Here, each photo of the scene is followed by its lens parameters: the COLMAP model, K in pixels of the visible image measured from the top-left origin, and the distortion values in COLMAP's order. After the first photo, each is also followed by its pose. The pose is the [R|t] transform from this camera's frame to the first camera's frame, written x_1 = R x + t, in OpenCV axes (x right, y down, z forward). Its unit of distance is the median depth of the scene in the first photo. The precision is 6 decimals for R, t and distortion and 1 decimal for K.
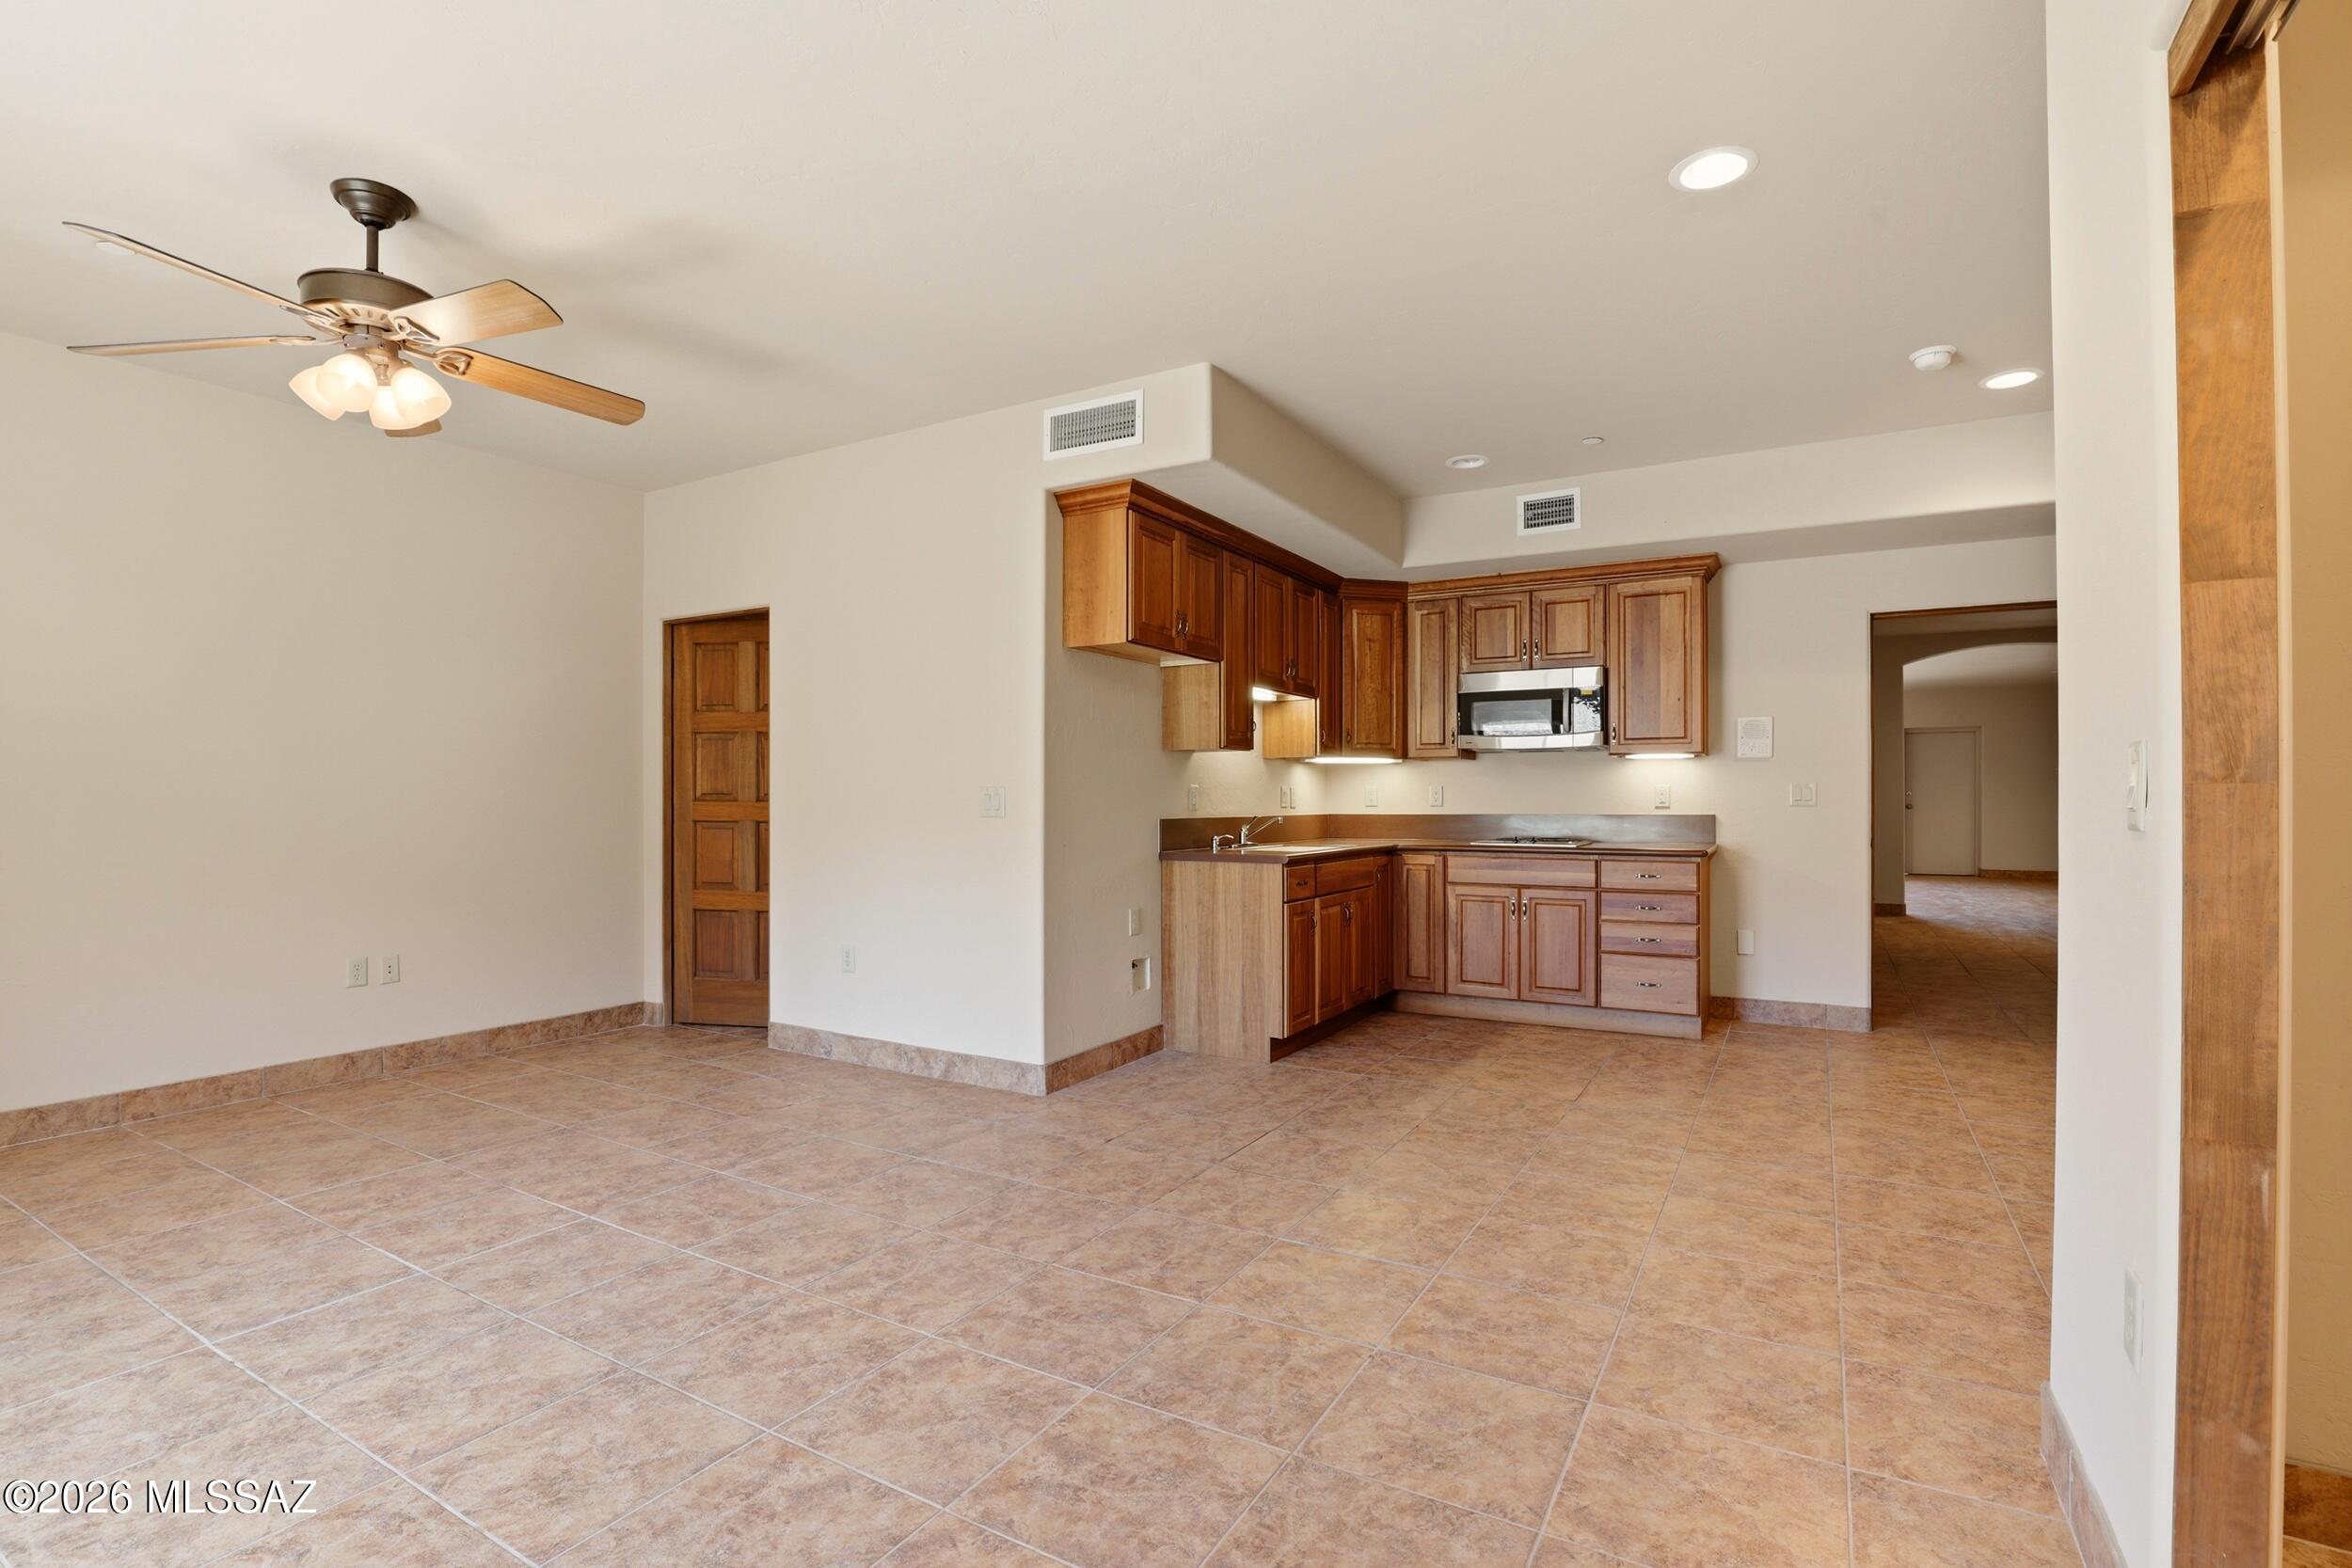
lens RADIAL K [[1137.5, 0, 1176.0], [0, 1137.5, 784.0], [0, 0, 1]] dist [-0.020213, 0.000079]
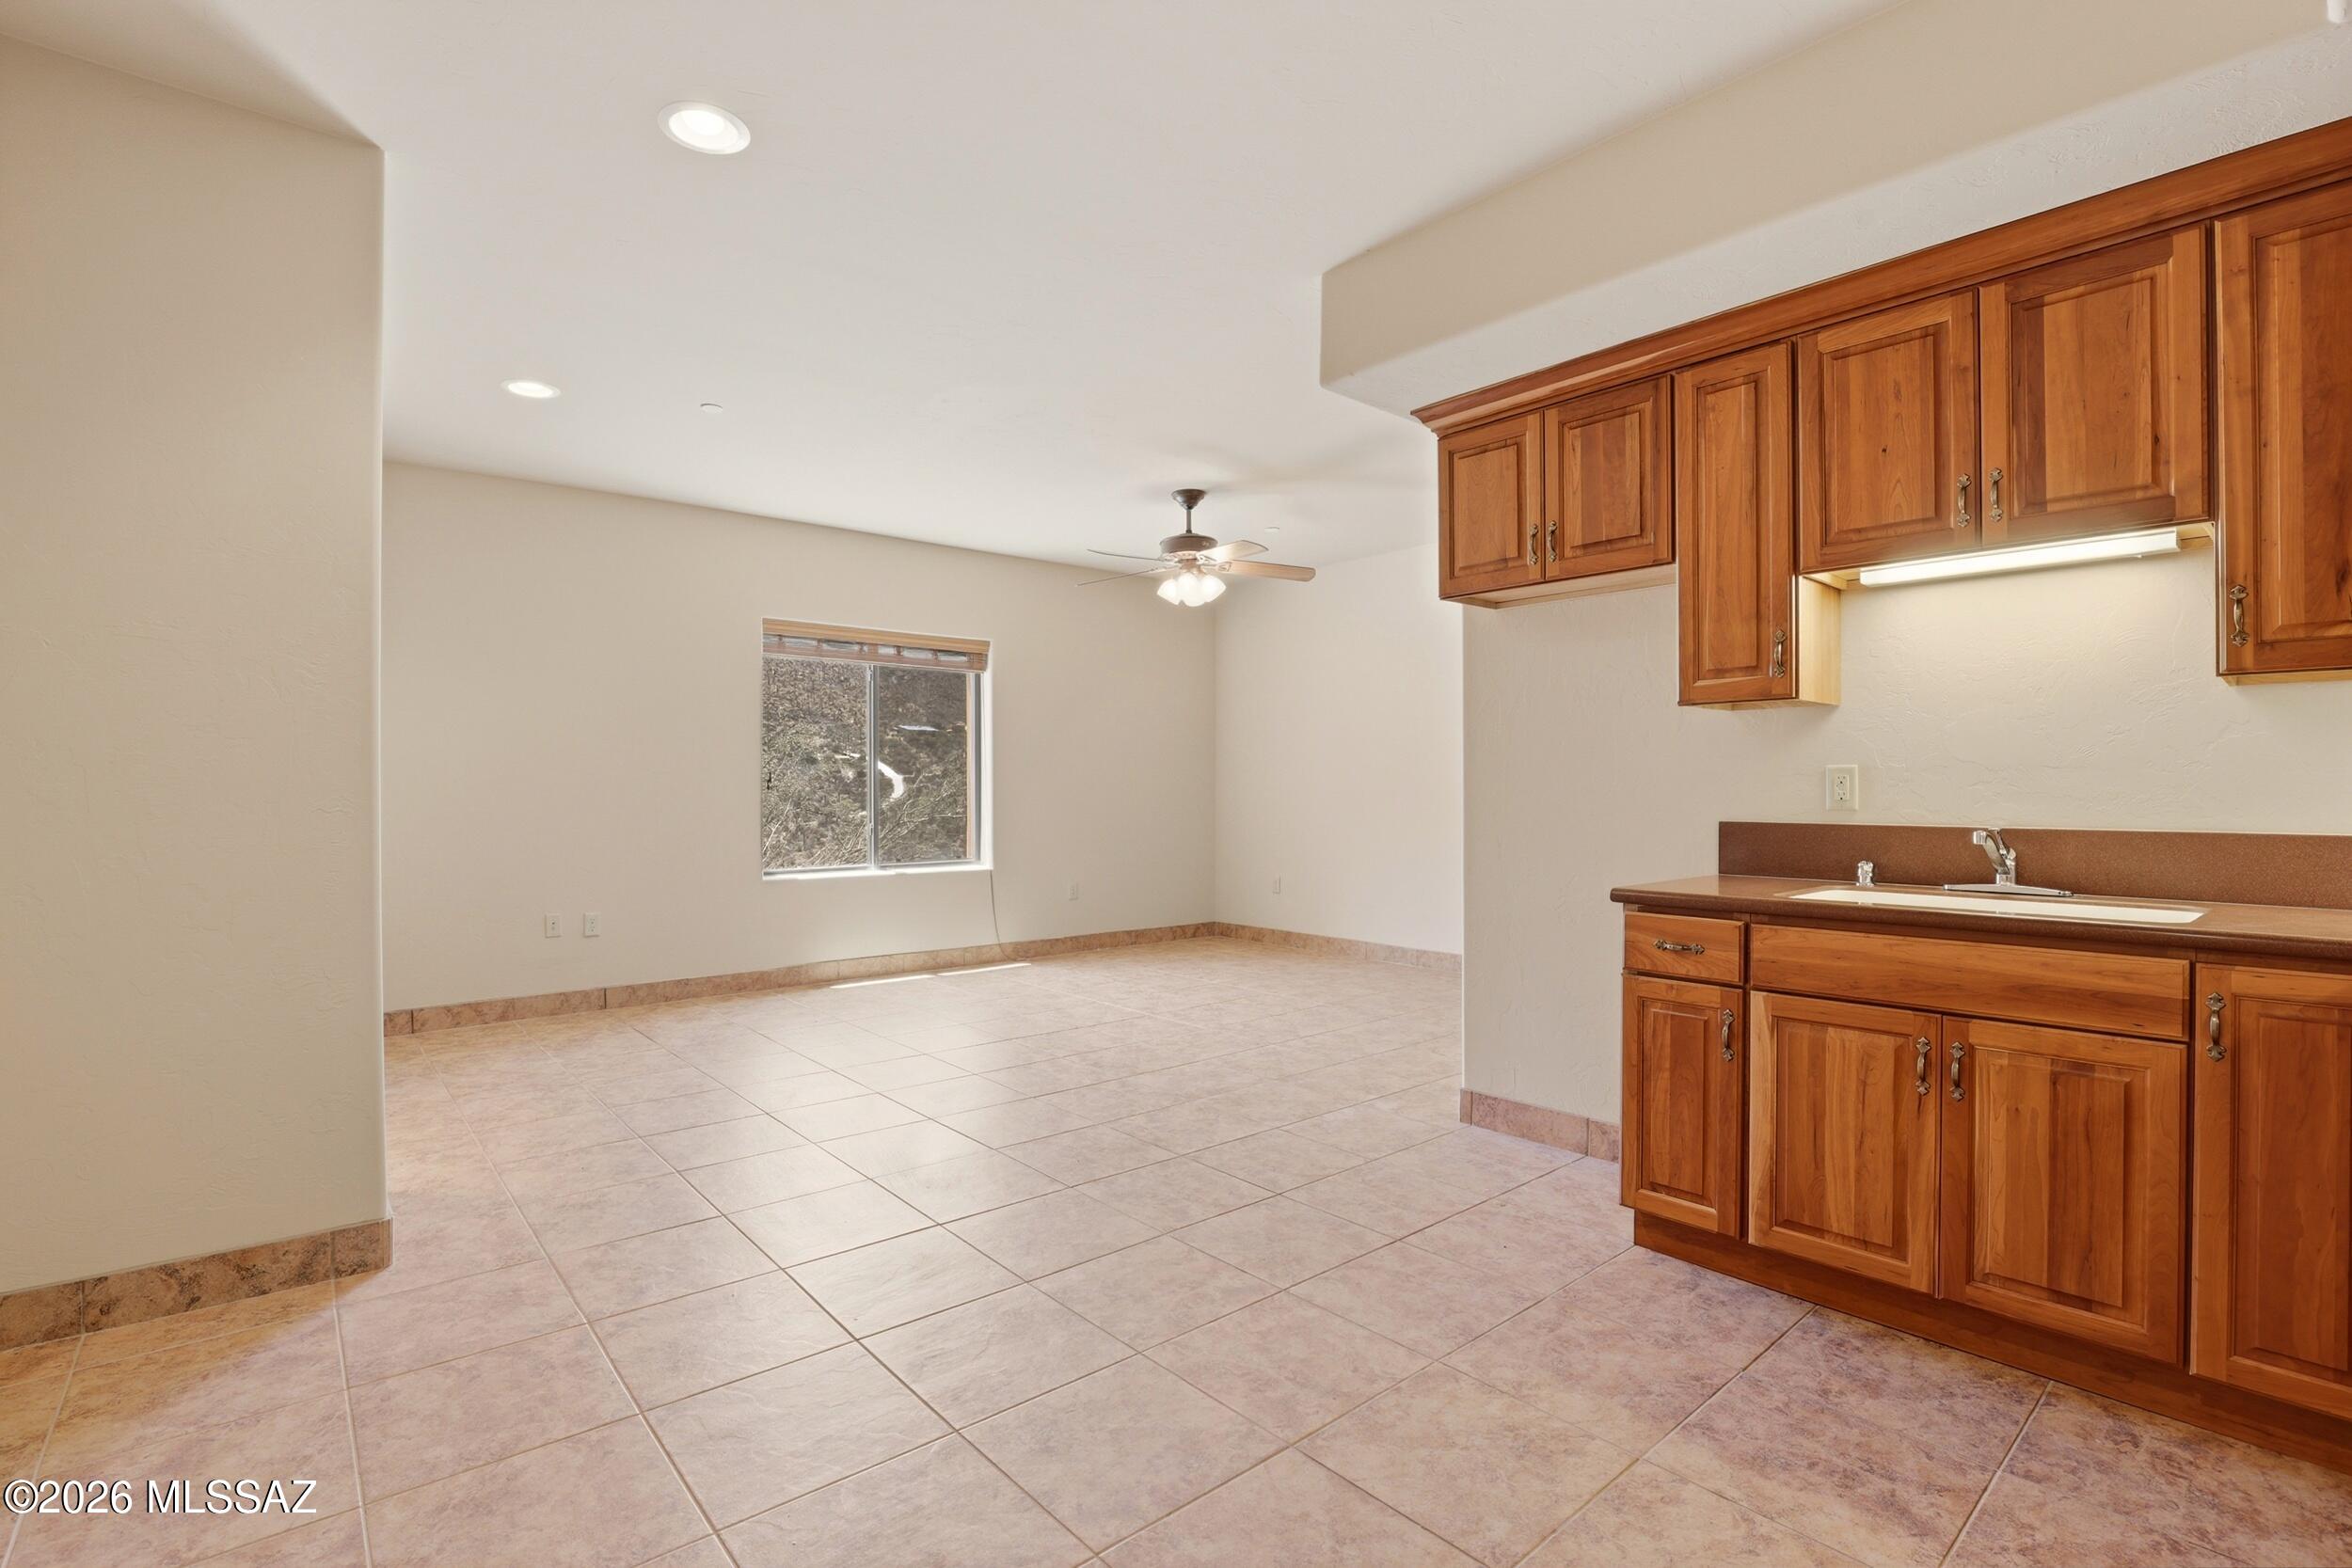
lens RADIAL K [[1084.3, 0, 1162.0], [0, 1084.3, 783.6], [0, 0, 1]] dist [-0.026737, 0.000013]
pose [[-0.358919, -0.004065, -0.933360, 0.873874], [0.015892, 0.999819, -0.010466, 0.014462], [0.933234, -0.018590, -0.358789, 1.244436]]
